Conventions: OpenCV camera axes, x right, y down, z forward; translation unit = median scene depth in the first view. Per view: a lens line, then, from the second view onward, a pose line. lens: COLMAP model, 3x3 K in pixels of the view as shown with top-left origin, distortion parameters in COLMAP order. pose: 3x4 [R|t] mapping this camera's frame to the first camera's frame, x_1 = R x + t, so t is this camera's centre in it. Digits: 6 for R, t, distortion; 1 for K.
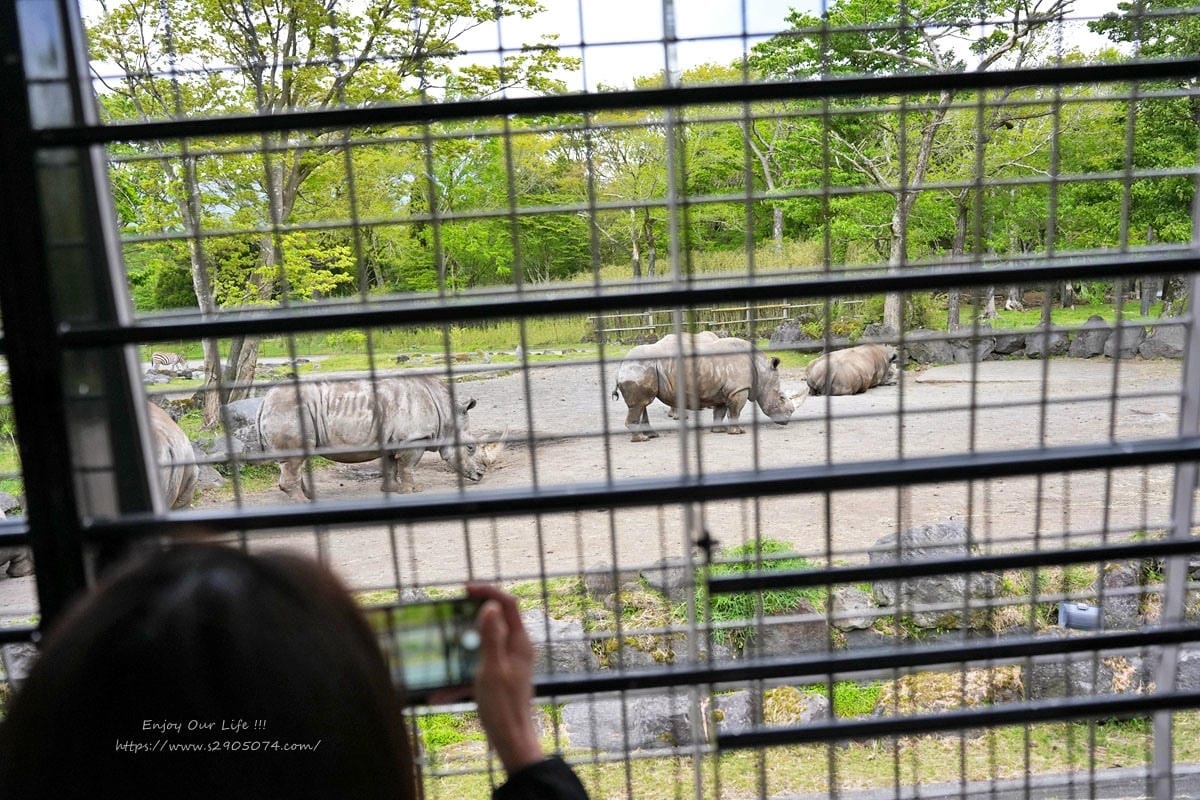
lens RADIAL K [[1053.2, 0, 600.2], [0, 1053.2, 394.1], [0, 0, 1]] dist [-0.002932, 0.003817]
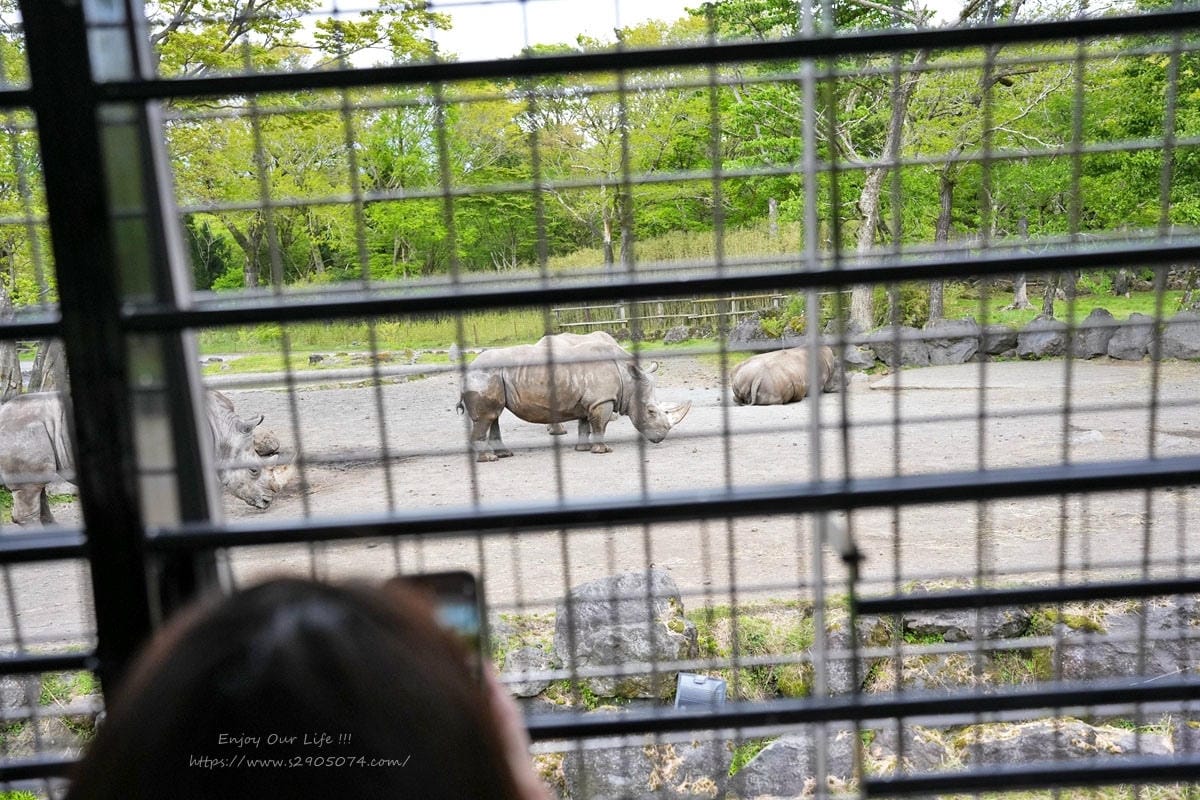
lens RADIAL K [[1212.7, 0, 600.1], [0, 1212.7, 406.4], [0, 0, 1]] dist [0.051371, 0.003780]
pose [[0.999445, 0.000987, -0.033295, 0.123549], [-0.000616, 0.999937, 0.011169, -0.008578], [0.033304, -0.011143, 0.999383, 0.006952]]
